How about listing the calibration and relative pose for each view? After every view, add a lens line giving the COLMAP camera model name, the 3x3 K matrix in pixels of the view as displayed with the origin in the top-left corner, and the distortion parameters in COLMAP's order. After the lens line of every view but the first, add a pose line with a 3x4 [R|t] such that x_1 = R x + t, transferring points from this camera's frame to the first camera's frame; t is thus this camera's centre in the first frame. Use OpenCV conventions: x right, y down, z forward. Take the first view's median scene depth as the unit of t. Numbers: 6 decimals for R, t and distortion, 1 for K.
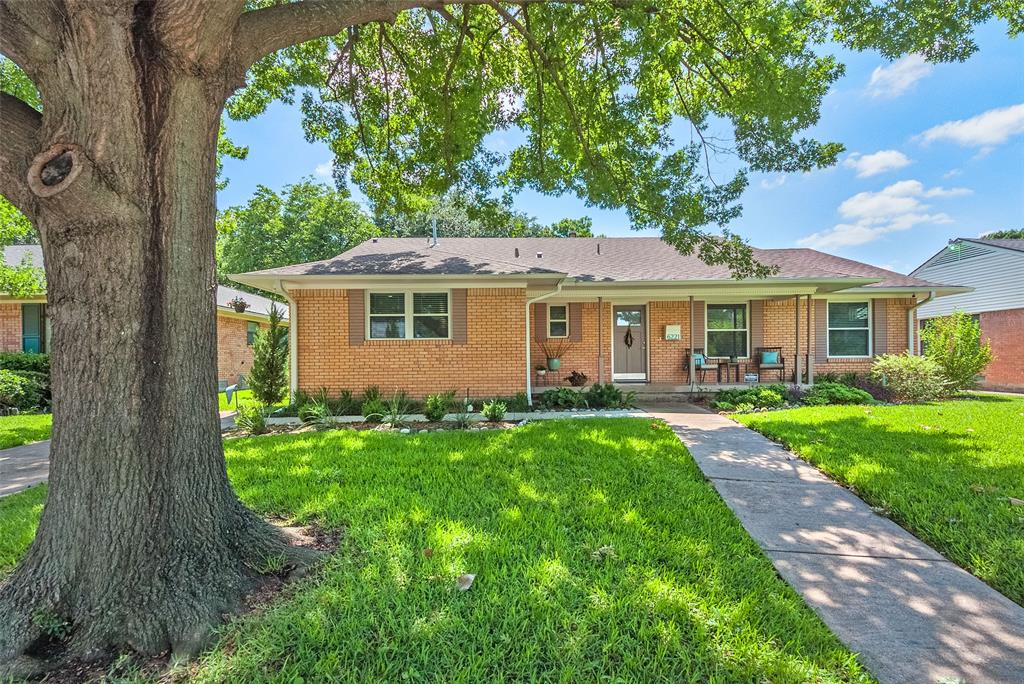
lens RADIAL K [[454.6, 0, 511.2], [0, 454.6, 361.4], [0, 0, 1]] dist [0.001408, -0.000821]
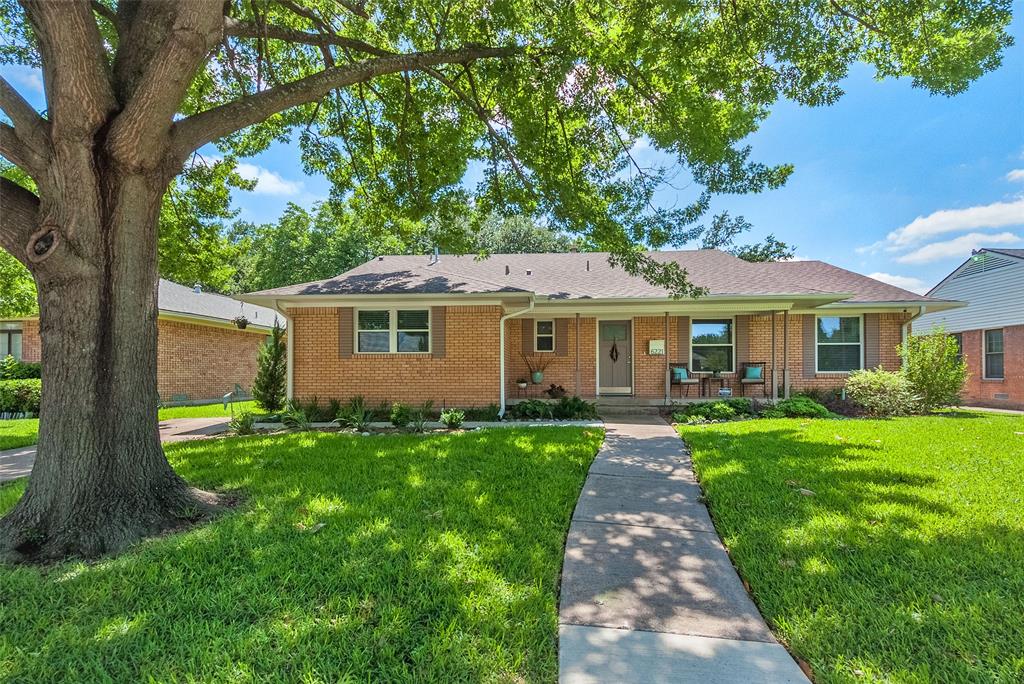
lens RADIAL K [[470.1, 0, 513.2], [0, 470.1, 371.0], [0, 0, 1]] dist [0.000708, 0.001018]
pose [[0.997178, 0.006142, -0.074822, 0.149745], [-0.006905, 0.999927, -0.009941, 0.002931], [0.074756, 0.010430, 0.997147, -0.098959]]
